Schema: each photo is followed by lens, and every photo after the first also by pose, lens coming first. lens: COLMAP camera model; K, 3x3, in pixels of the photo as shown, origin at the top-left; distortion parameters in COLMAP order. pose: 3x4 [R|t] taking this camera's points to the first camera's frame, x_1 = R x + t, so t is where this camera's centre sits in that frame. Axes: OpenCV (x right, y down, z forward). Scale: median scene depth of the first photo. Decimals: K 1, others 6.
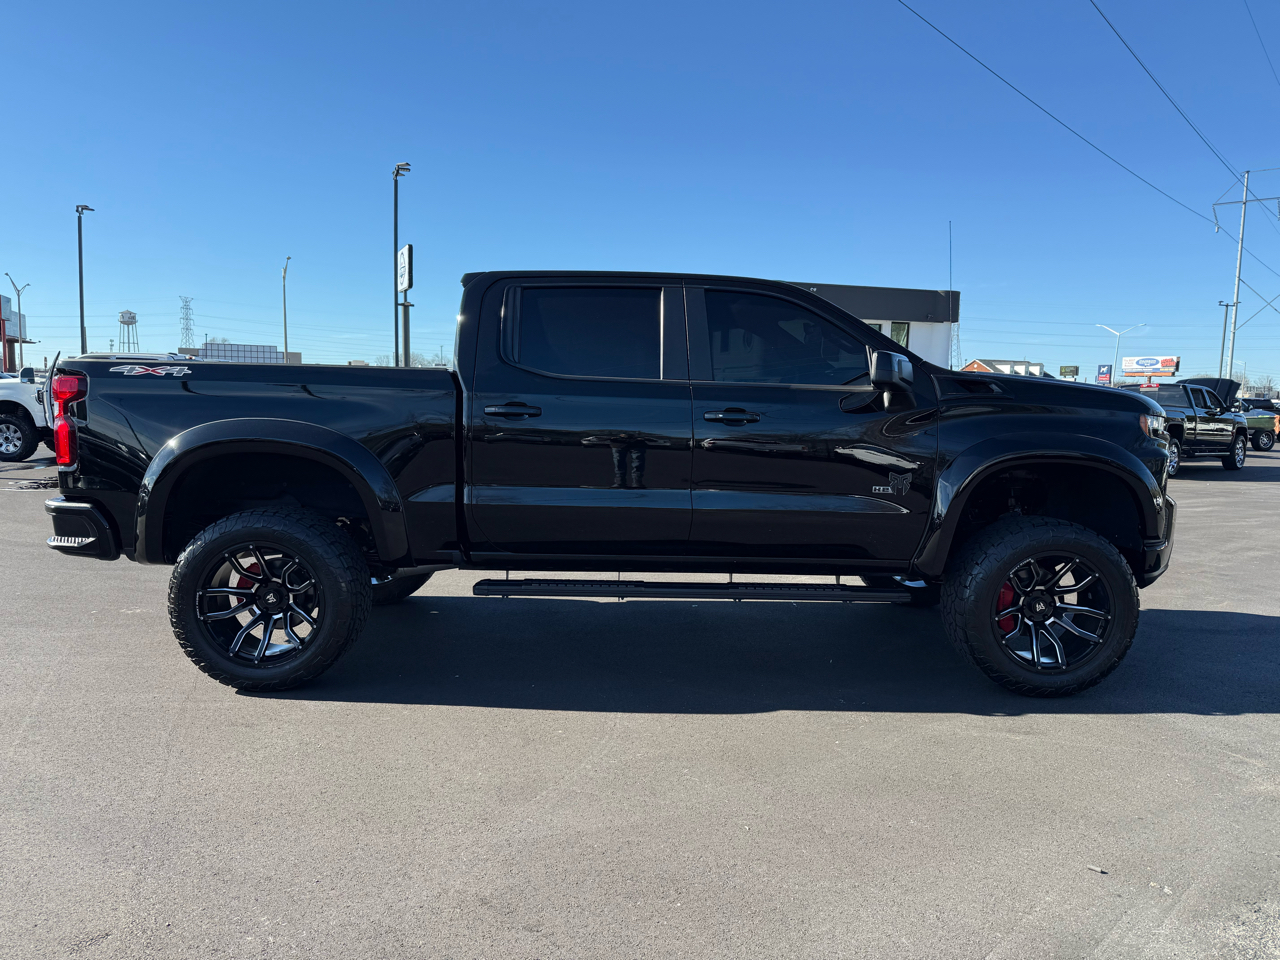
lens RADIAL K [[936.7, 0, 642.4], [0, 936.7, 475.6], [0, 0, 1]] dist [0.016401, -0.021248]
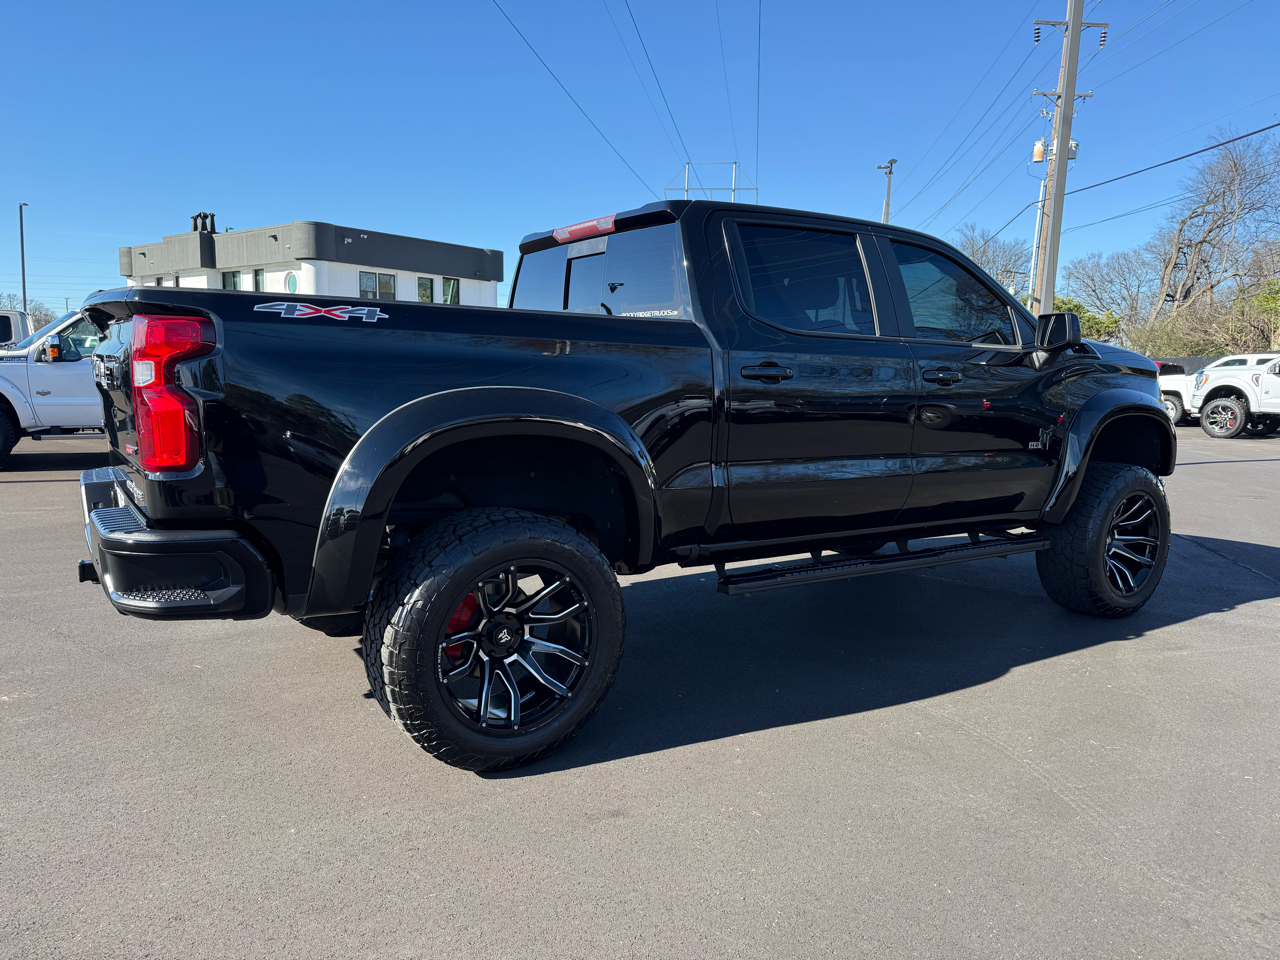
lens RADIAL K [[912.6, 0, 640.0], [0, 912.6, 480.0], [0, 0, 1]] dist [0.127936, -0.232248]
pose [[0.849620, -0.068982, 0.522864, -0.668798], [0.040587, 0.997021, 0.065587, -0.030928], [-0.525831, -0.034502, 0.849889, 0.351637]]
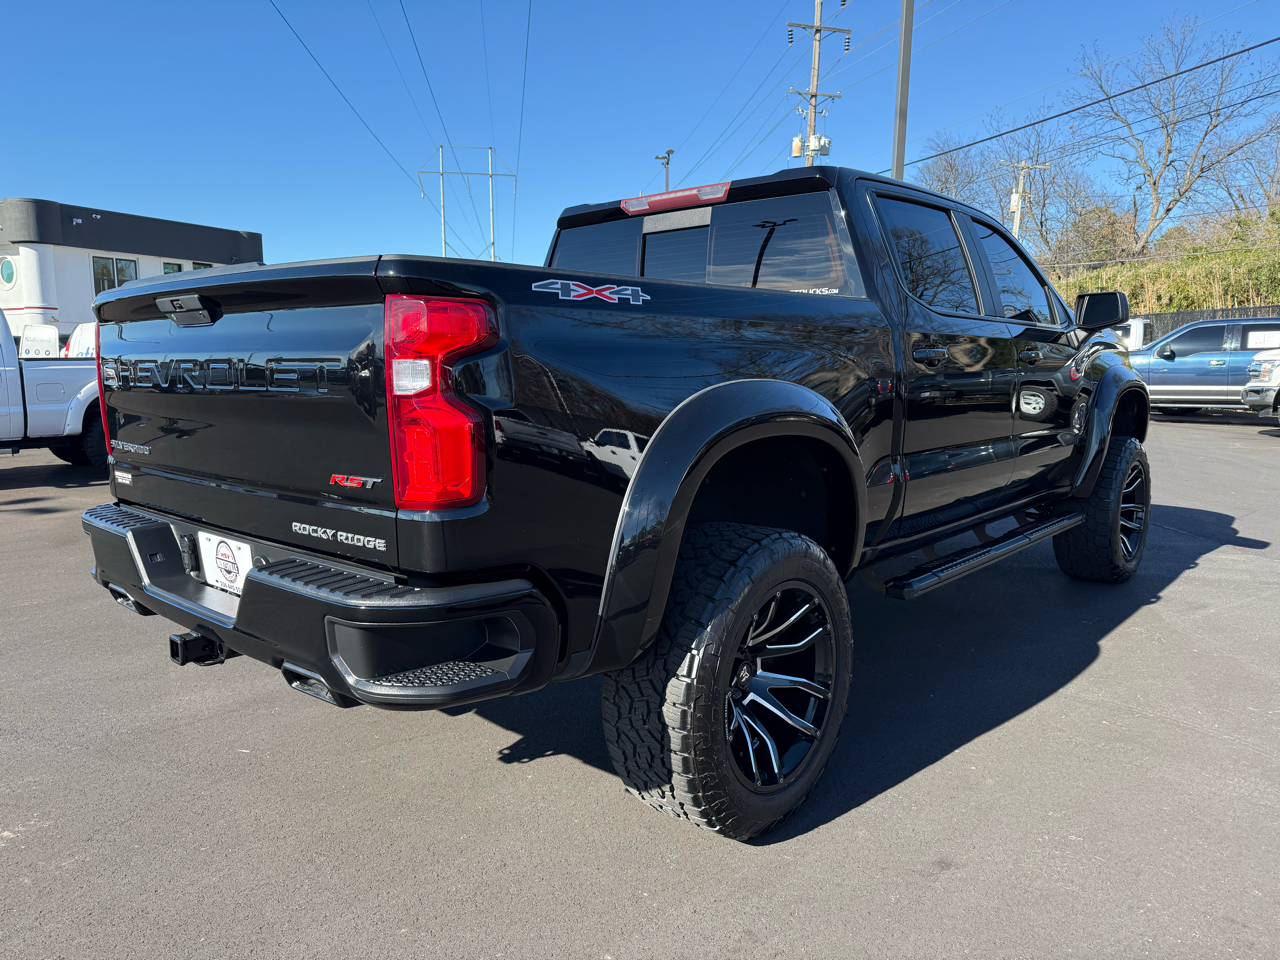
lens RADIAL K [[915.0, 0, 640.0], [0, 915.0, 480.0], [0, 0, 1]] dist [0.061486, -0.075670]
pose [[0.679207, -0.122254, 0.723693, -0.861538], [0.078540, 0.992474, 0.093948, -0.056442], [-0.729732, -0.006971, 0.683697, 0.643538]]
